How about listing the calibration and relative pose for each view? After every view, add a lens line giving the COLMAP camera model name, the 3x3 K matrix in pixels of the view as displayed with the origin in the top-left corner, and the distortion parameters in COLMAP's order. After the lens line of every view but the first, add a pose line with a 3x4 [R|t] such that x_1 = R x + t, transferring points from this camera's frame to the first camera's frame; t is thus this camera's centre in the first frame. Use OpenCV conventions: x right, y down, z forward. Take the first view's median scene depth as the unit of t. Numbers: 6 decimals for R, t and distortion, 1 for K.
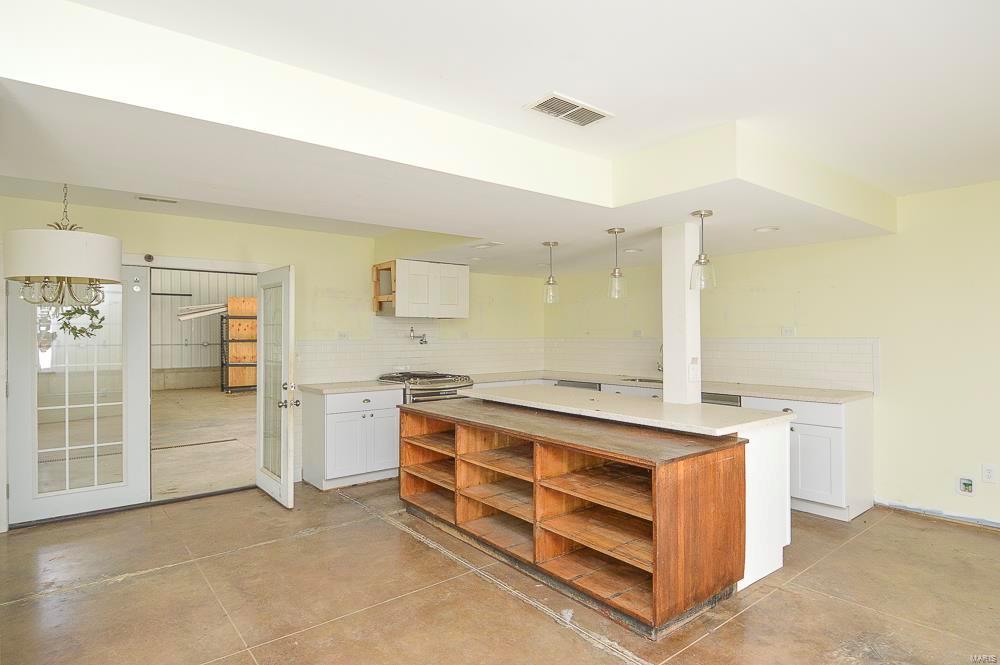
lens RADIAL K [[528.0, 0, 499.8], [0, 528.0, 339.2], [0, 0, 1]] dist [-0.000014, -0.000154]
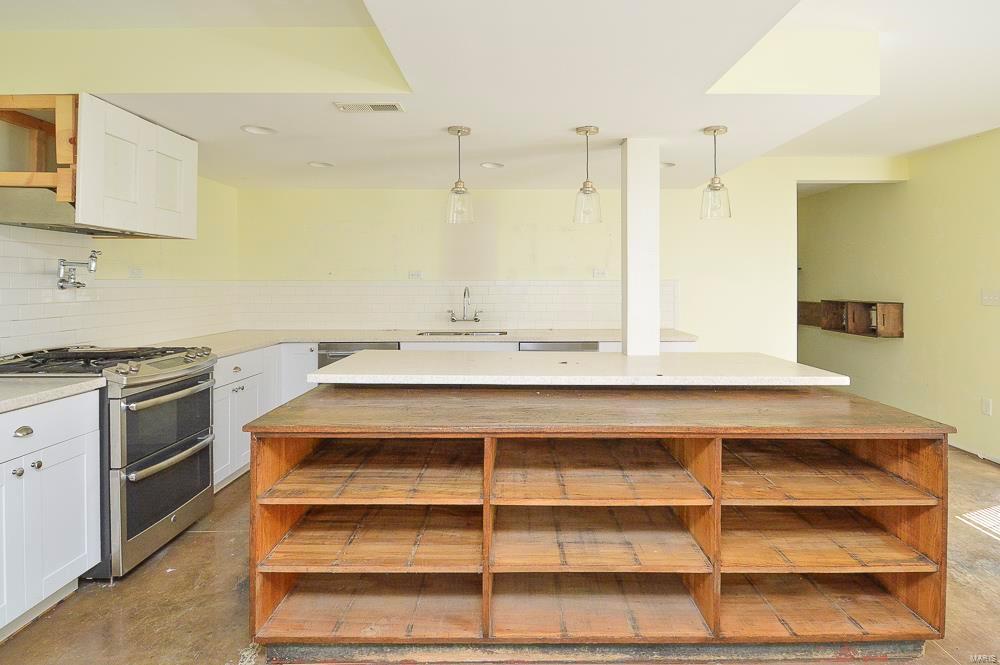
lens RADIAL K [[538.6, 0, 503.0], [0, 538.6, 287.4], [0, 0, 1]] dist [0.020037, -0.022461]
pose [[0.622678, -0.001539, 0.782477, -0.447520], [0.002709, 0.999996, -0.000188, 0.014172], [-0.782473, 0.002237, 0.622680, 0.618694]]
